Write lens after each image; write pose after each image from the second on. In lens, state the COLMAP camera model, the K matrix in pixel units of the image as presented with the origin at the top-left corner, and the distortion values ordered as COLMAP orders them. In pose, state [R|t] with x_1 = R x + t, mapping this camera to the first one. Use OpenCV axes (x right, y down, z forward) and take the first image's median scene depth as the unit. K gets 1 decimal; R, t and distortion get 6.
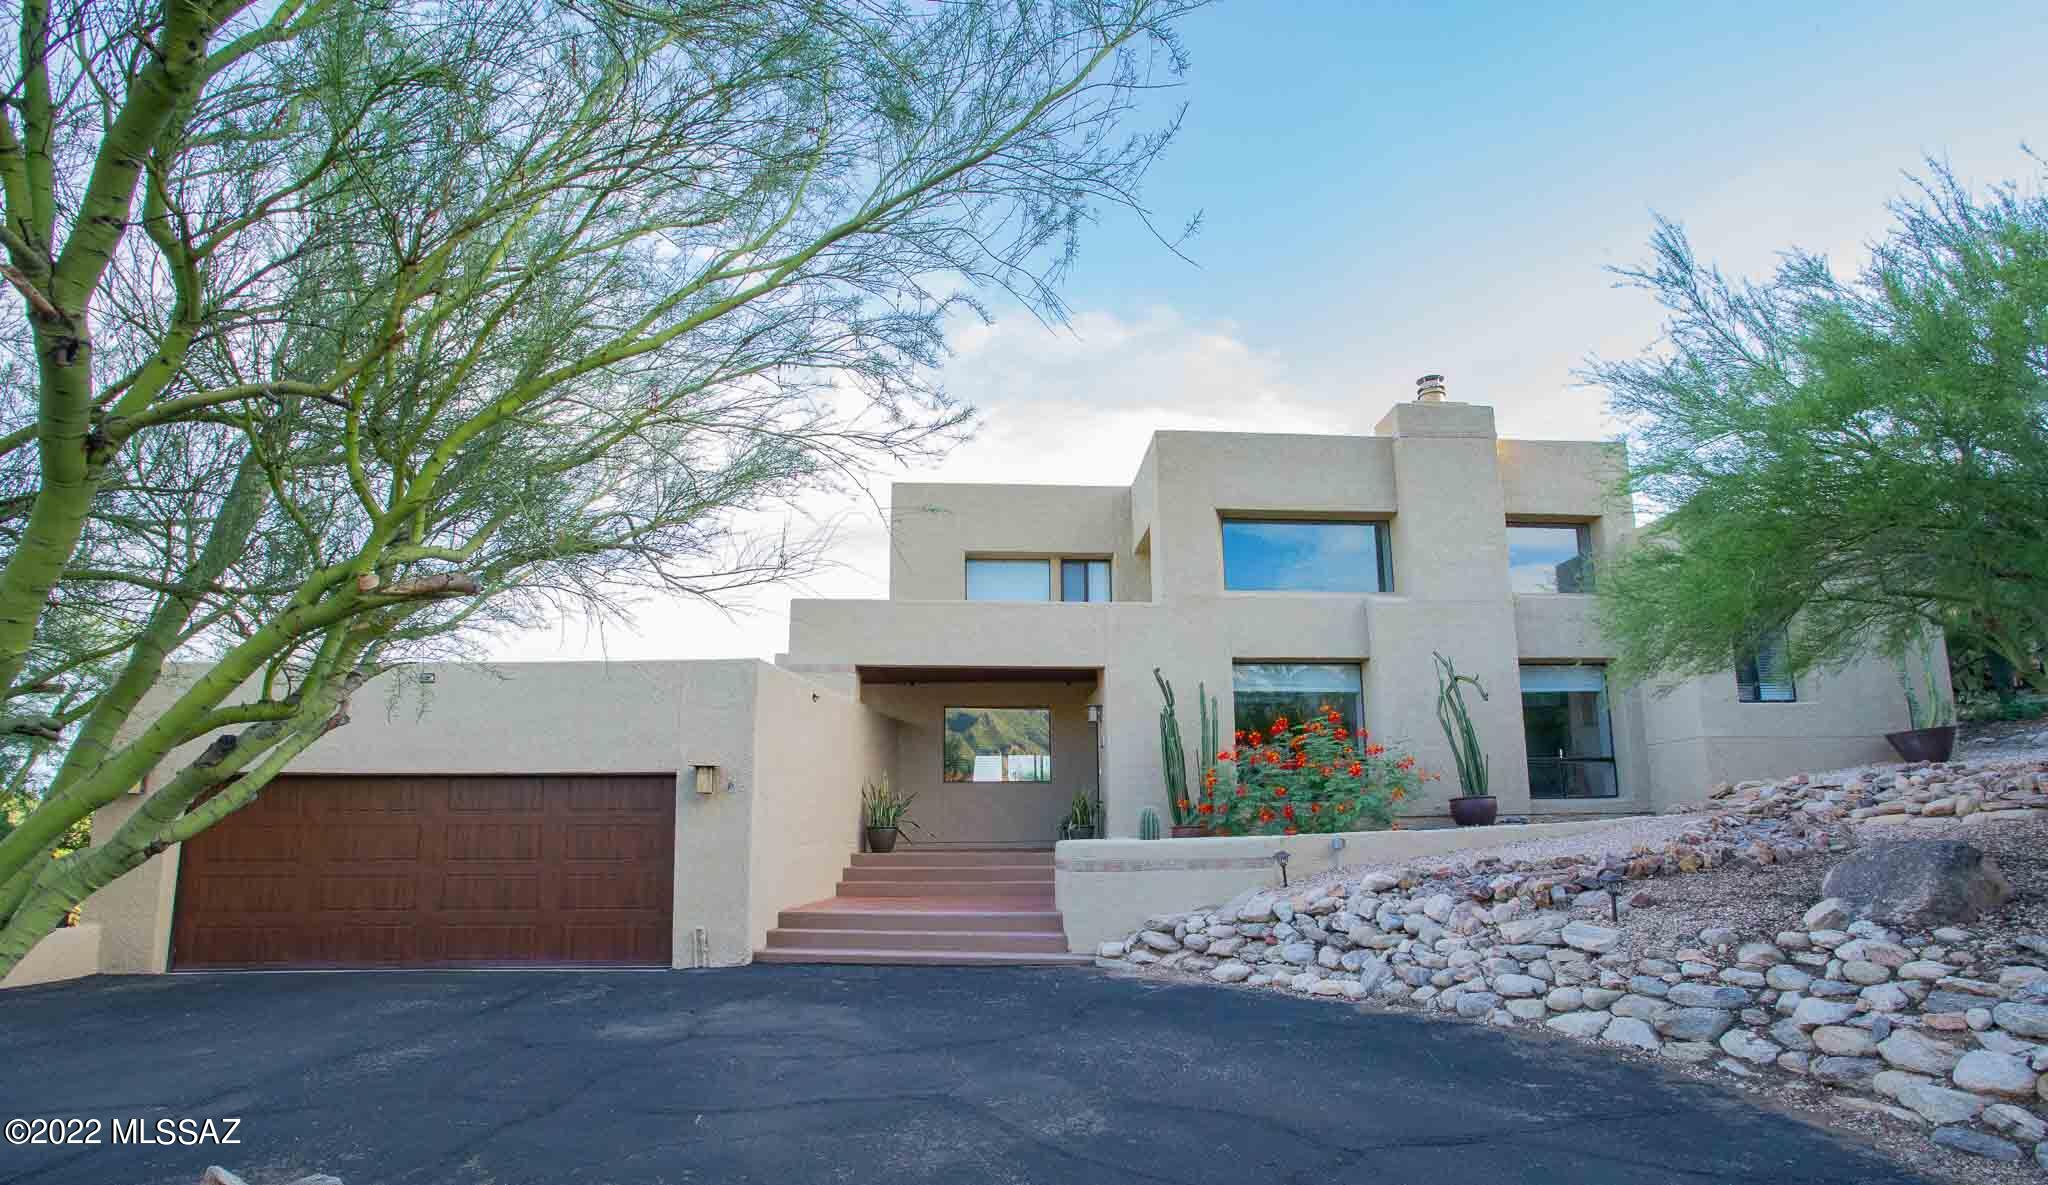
lens RADIAL K [[1197.3, 0, 1024.0], [0, 1197.3, 592.5], [0, 0, 1]] dist [-0.092304, 0.080188]
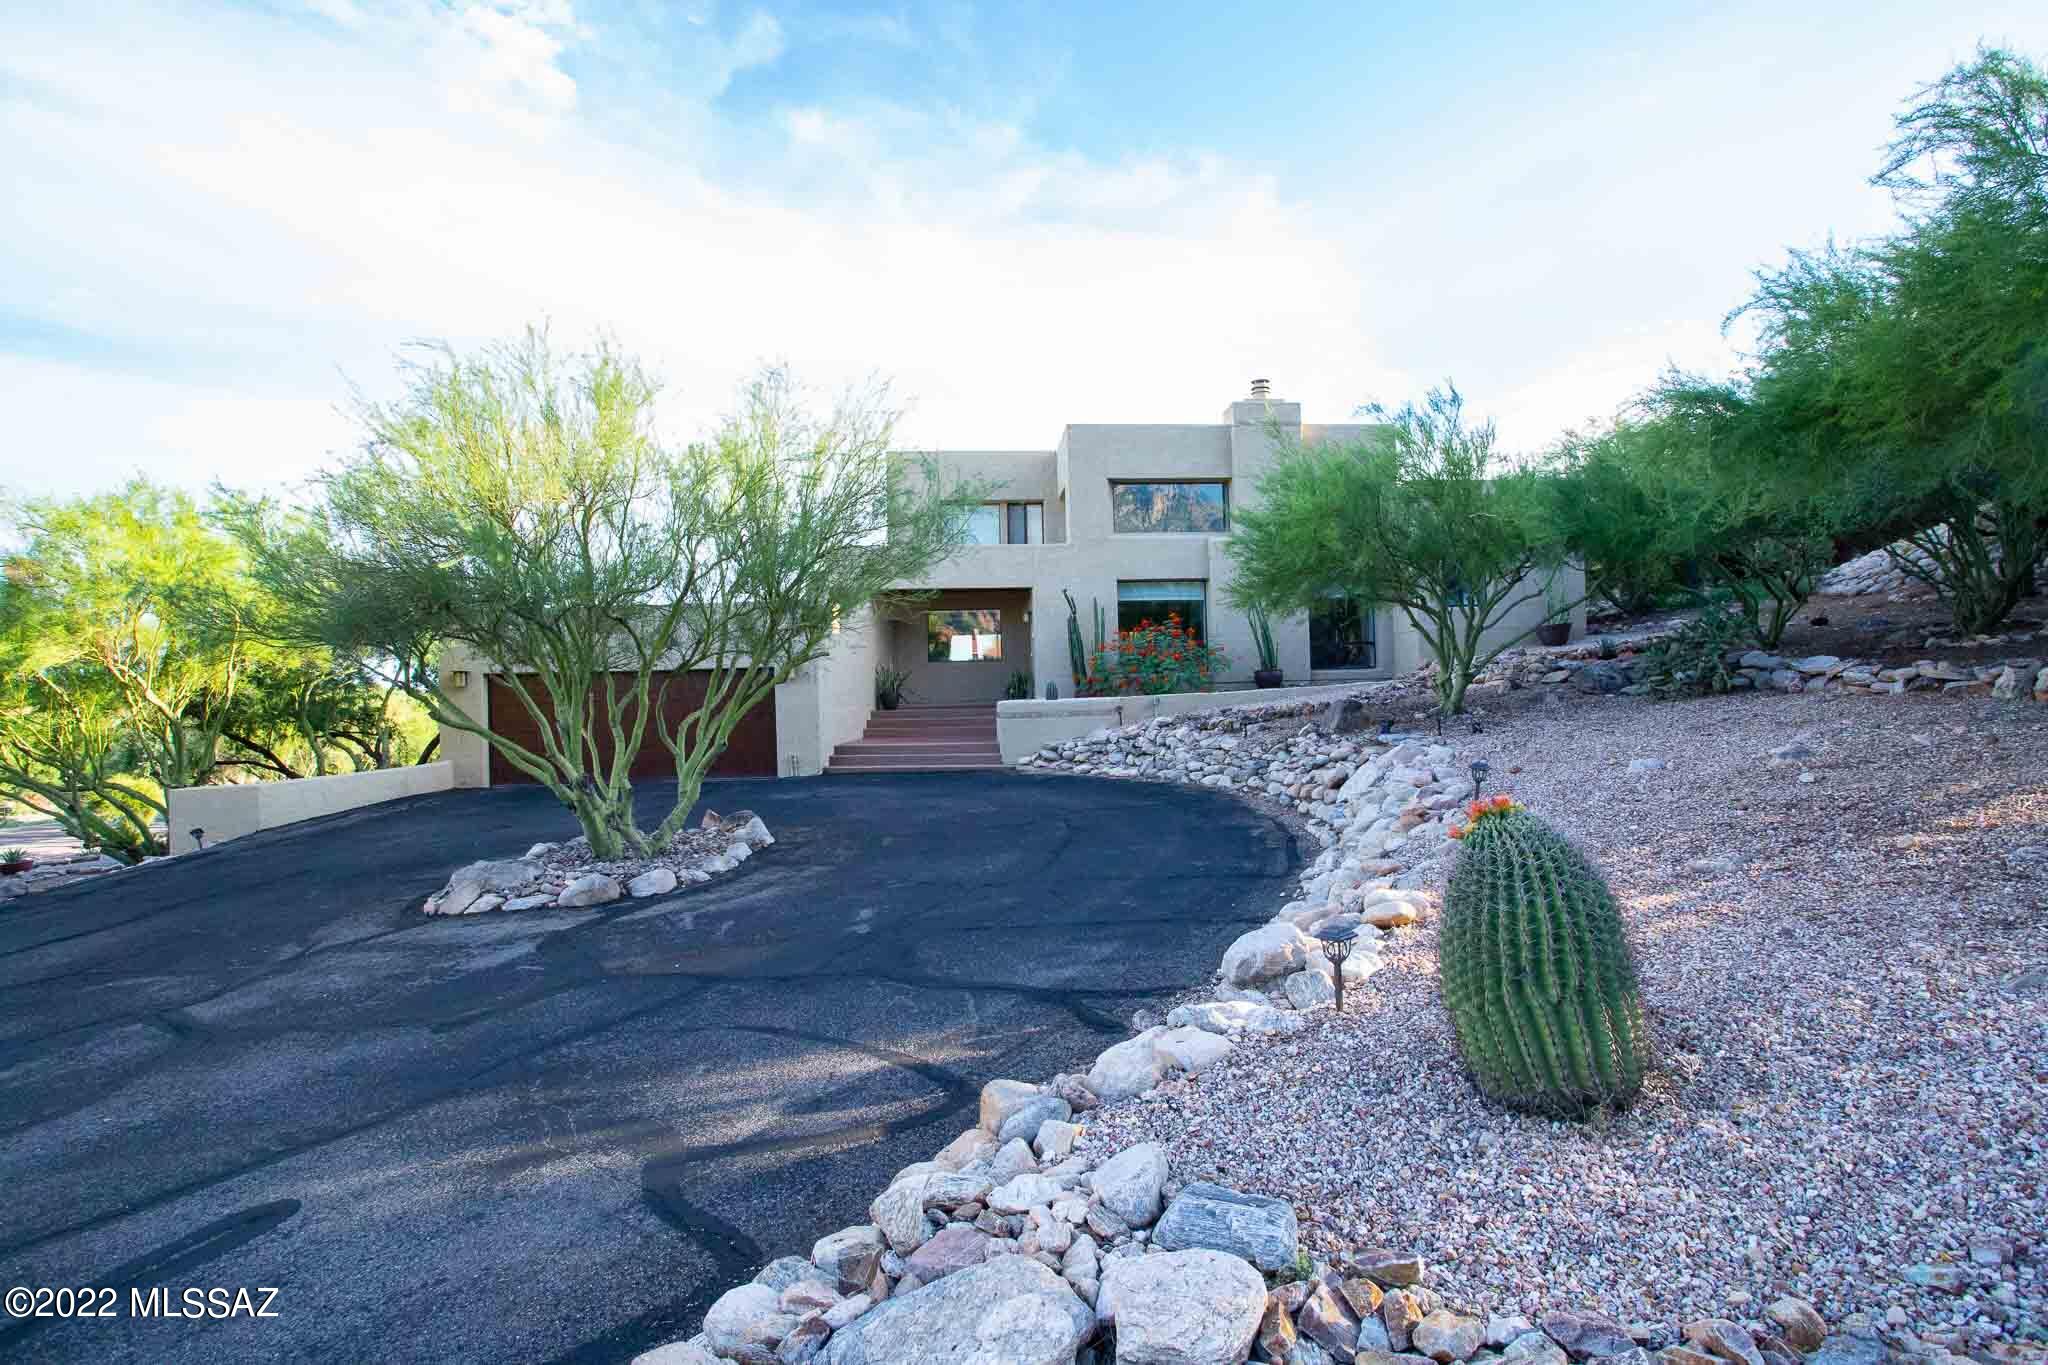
lens RADIAL K [[1024.6, 0, 1024.0], [0, 1024.6, 682.5], [0, 0, 1]] dist [-0.000500, -0.000010]
pose [[0.999493, -0.017434, 0.026656, 0.021310], [0.012063, 0.981752, 0.189783, -0.071620], [-0.029478, -0.189365, 0.981464, -0.324754]]
